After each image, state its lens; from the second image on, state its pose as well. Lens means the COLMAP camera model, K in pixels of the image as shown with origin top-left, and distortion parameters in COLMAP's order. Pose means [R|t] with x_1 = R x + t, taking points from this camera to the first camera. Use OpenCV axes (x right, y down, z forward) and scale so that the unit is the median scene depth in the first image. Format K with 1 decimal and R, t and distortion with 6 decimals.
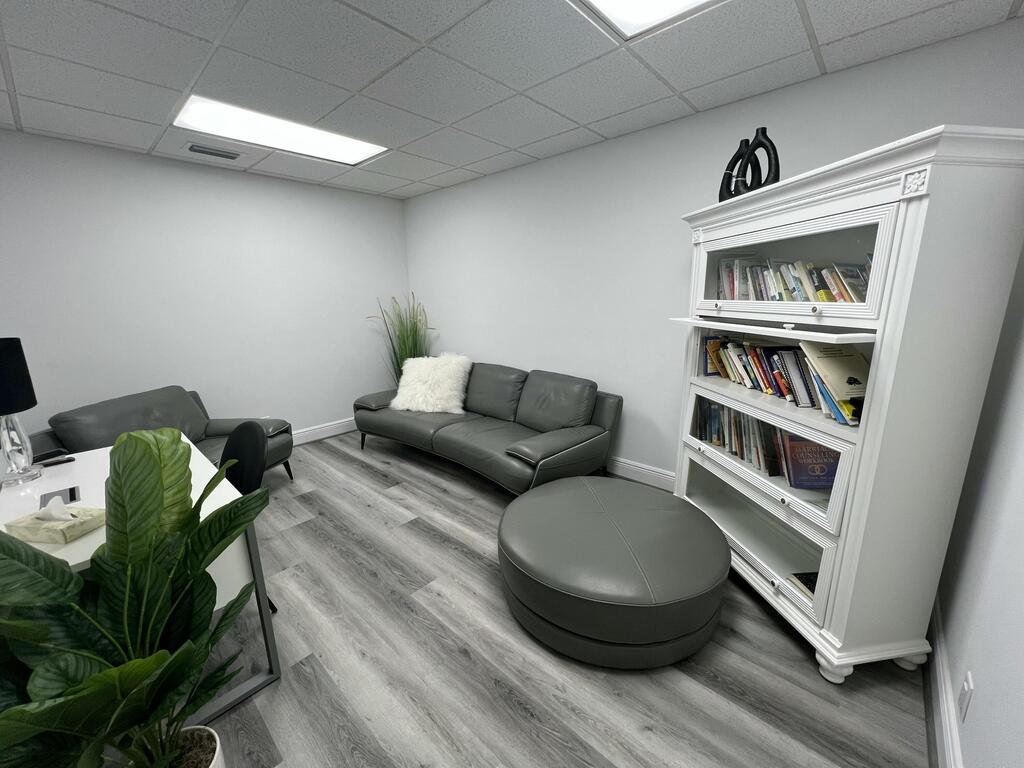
lens RADIAL K [[408.3, 0, 515.2], [0, 408.3, 386.5], [0, 0, 1]] dist [-0.000507, 0.000114]
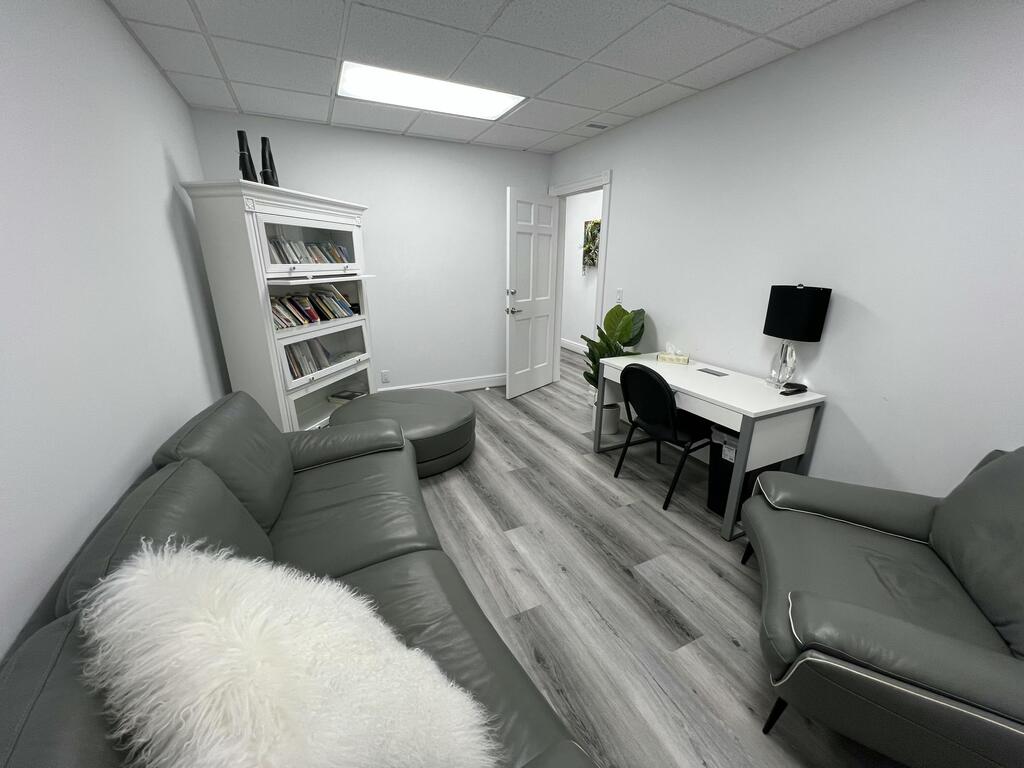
lens RADIAL K [[408.3, 0, 514.3], [0, 408.3, 384.2], [0, 0, 1]] dist [-0.000507, 0.000114]
pose [[-0.928130, -0.099346, 0.358755, -0.663413], [0.090738, 0.874287, 0.476854, -0.422061], [-0.361028, 0.475135, -0.802437, 1.917959]]
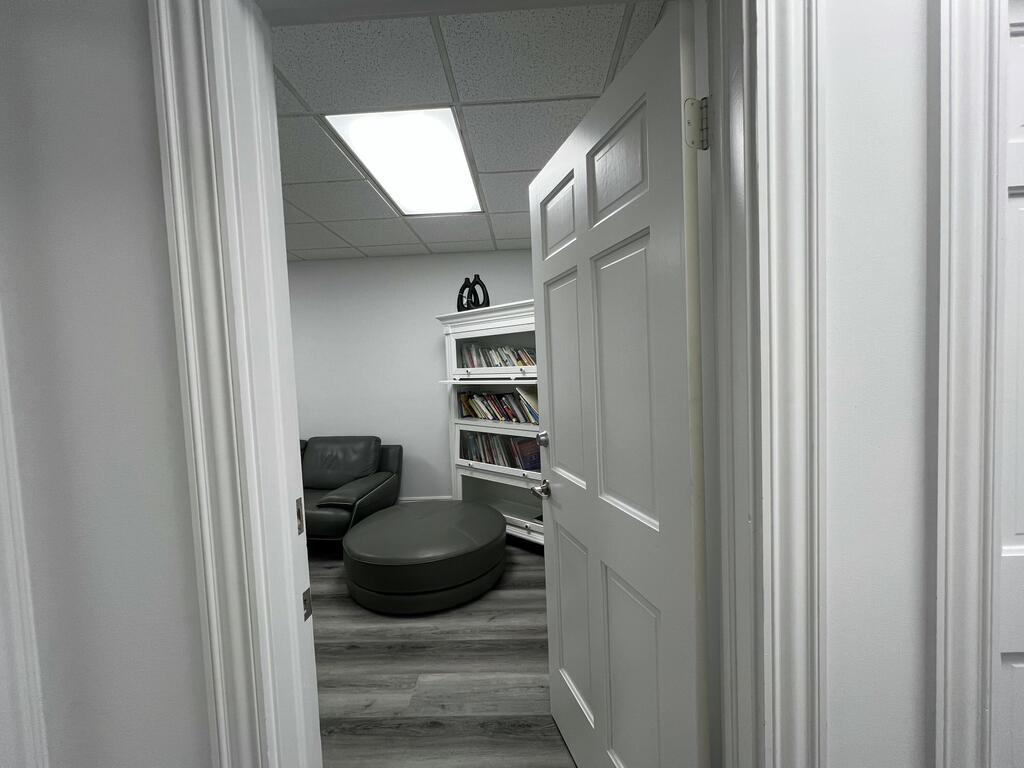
lens RADIAL K [[408.3, 0, 512.6], [0, 408.3, 384.9], [0, 0, 1]] dist [-0.000507, 0.000114]
pose [[0.761758, -0.041999, 0.646499, -0.405922], [0.169880, 0.975928, -0.136767, 0.102863], [-0.625192, 0.214010, 0.750556, -0.308378]]
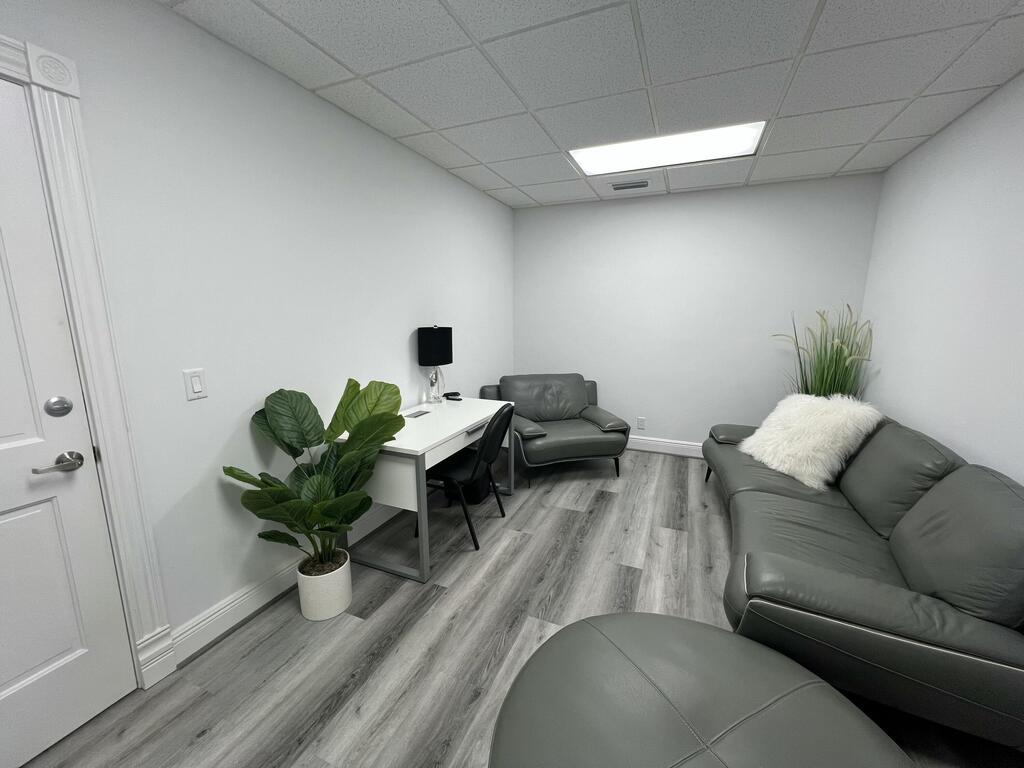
lens RADIAL K [[408.3, 0, 514.9], [0, 408.3, 386.6], [0, 0, 1]] dist [-0.000507, 0.000114]
pose [[0.327894, 0.189965, -0.925418, 0.486067], [-0.216926, 0.968540, 0.121956, -0.115359], [0.919472, 0.160758, 0.358787, 0.502402]]
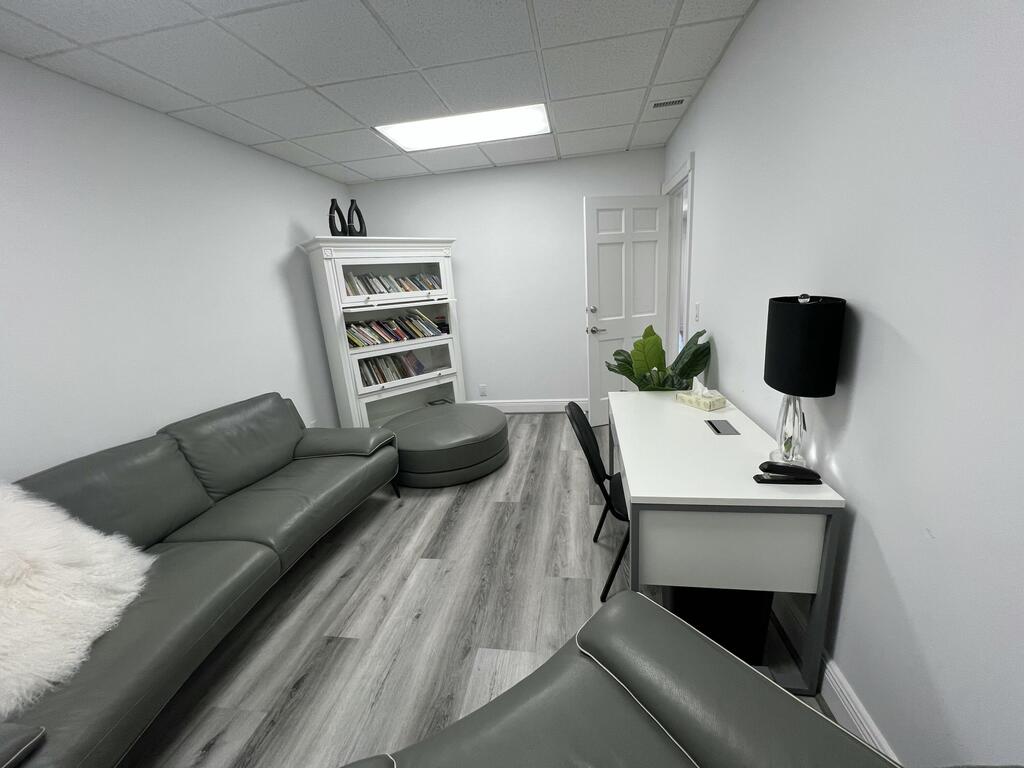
lens RADIAL K [[408.3, 0, 514.7], [0, 408.3, 384.4], [0, 0, 1]] dist [-0.000507, 0.000114]
pose [[-0.543956, -0.152202, 0.825195, -1.214277], [0.261442, 0.903720, 0.339025, -0.278825], [-0.797346, 0.400155, -0.451792, 1.366921]]
